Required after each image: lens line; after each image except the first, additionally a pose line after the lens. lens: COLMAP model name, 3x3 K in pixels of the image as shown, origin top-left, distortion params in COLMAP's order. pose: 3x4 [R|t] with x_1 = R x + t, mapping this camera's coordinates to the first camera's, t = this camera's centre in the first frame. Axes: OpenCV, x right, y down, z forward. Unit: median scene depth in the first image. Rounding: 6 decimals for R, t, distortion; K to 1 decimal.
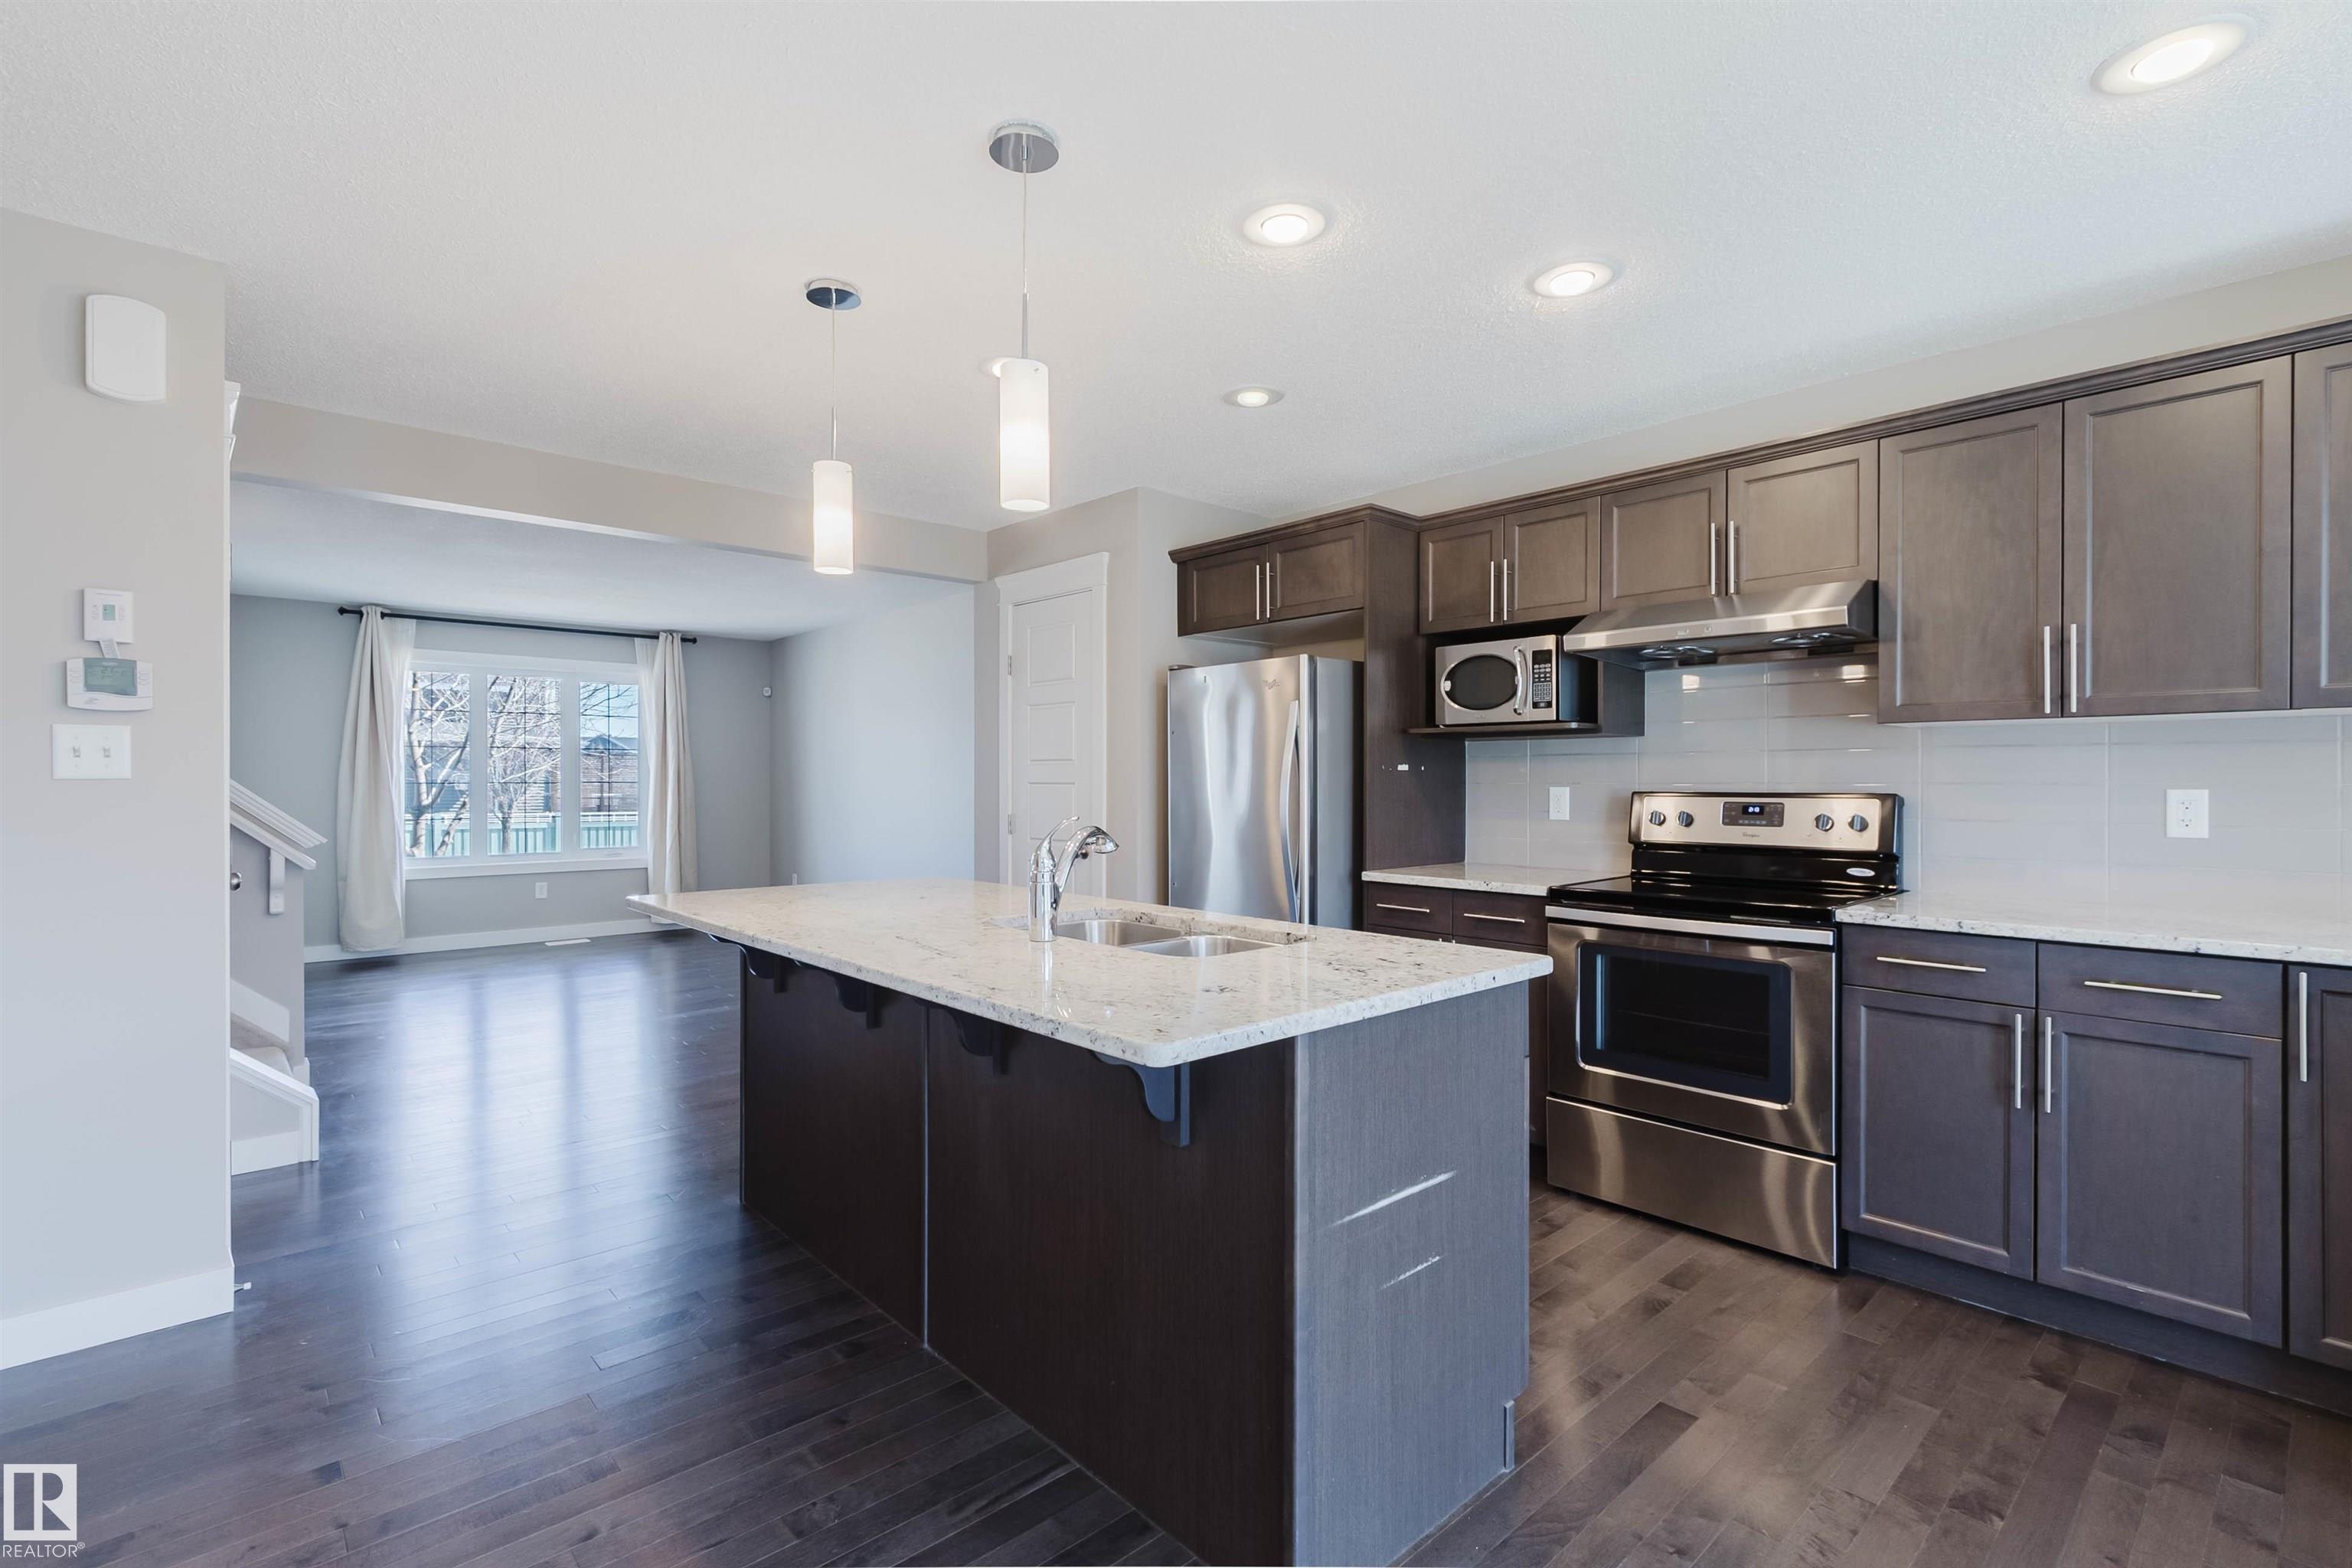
lens RADIAL K [[1073.1, 0, 1168.1], [0, 1073.1, 784.3], [0, 0, 1]] dist [-0.000235, -0.002615]
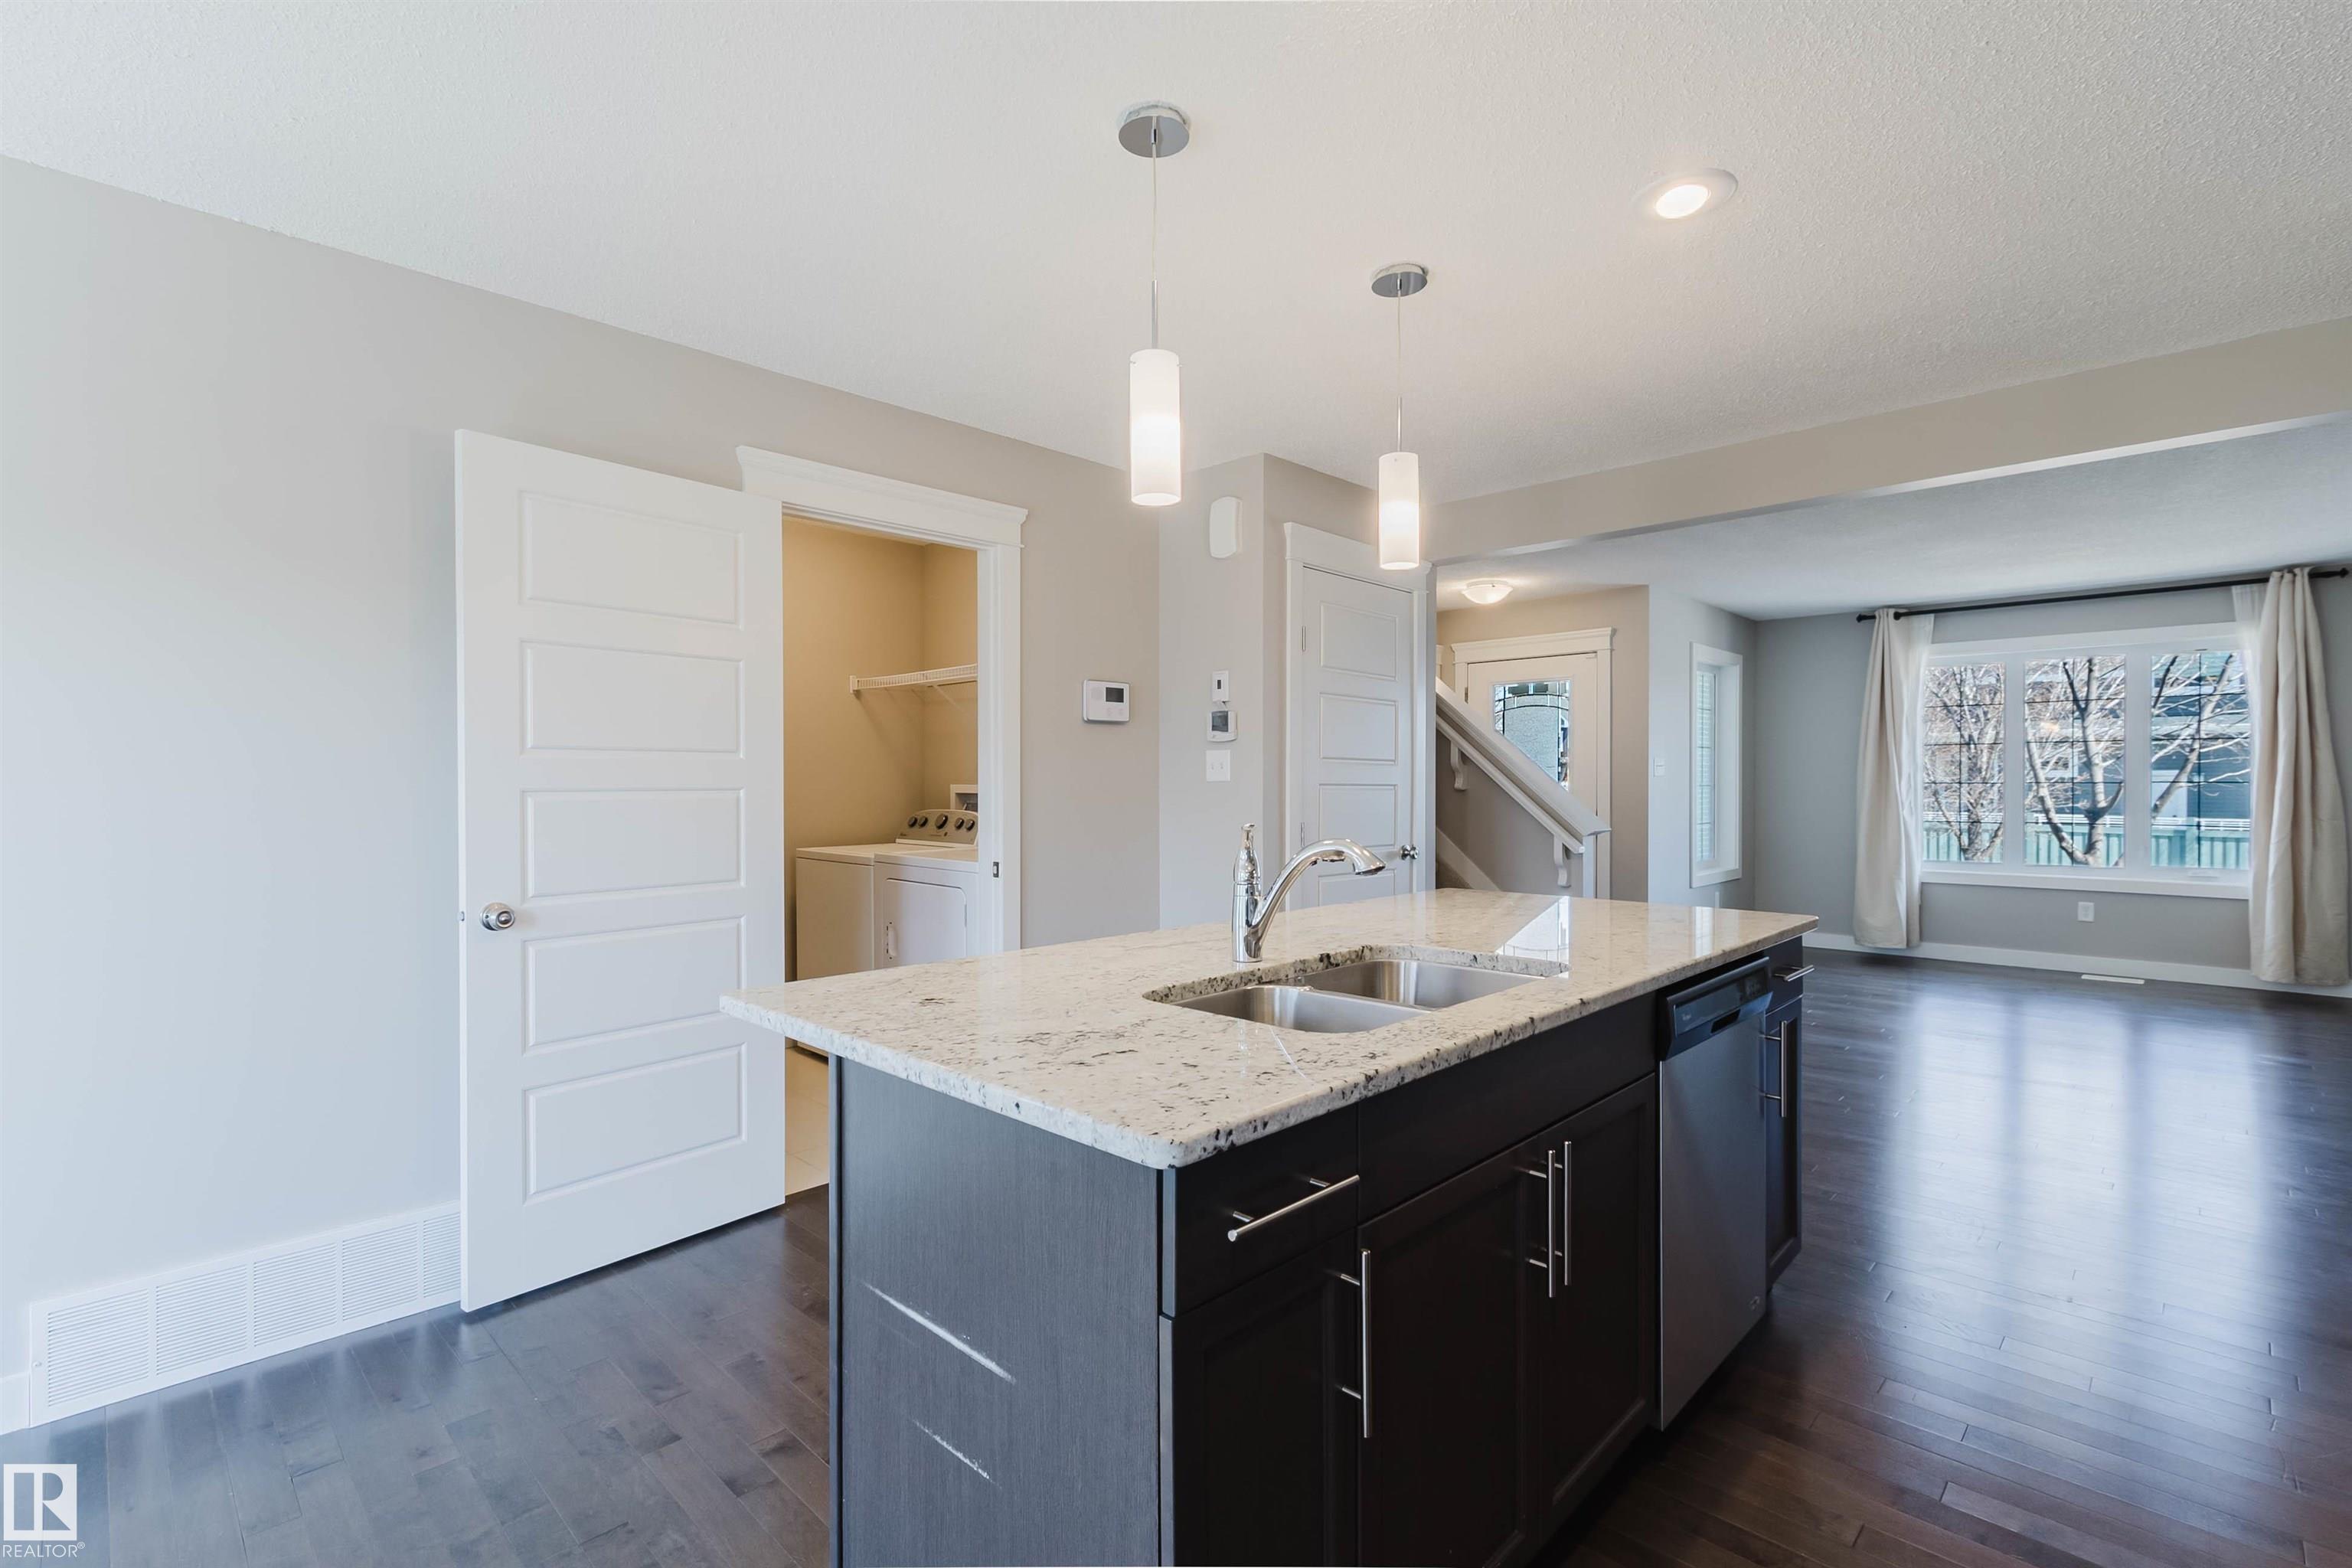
lens RADIAL K [[1073.1, 0, 1167.1], [0, 1073.1, 782.9], [0, 0, 1]] dist [-0.000235, -0.002615]
pose [[0.057781, -0.000278, -0.998329, 0.224437], [-0.000388, 1.000000, -0.000301, -0.000815], [0.998329, 0.000405, 0.057781, 0.255460]]
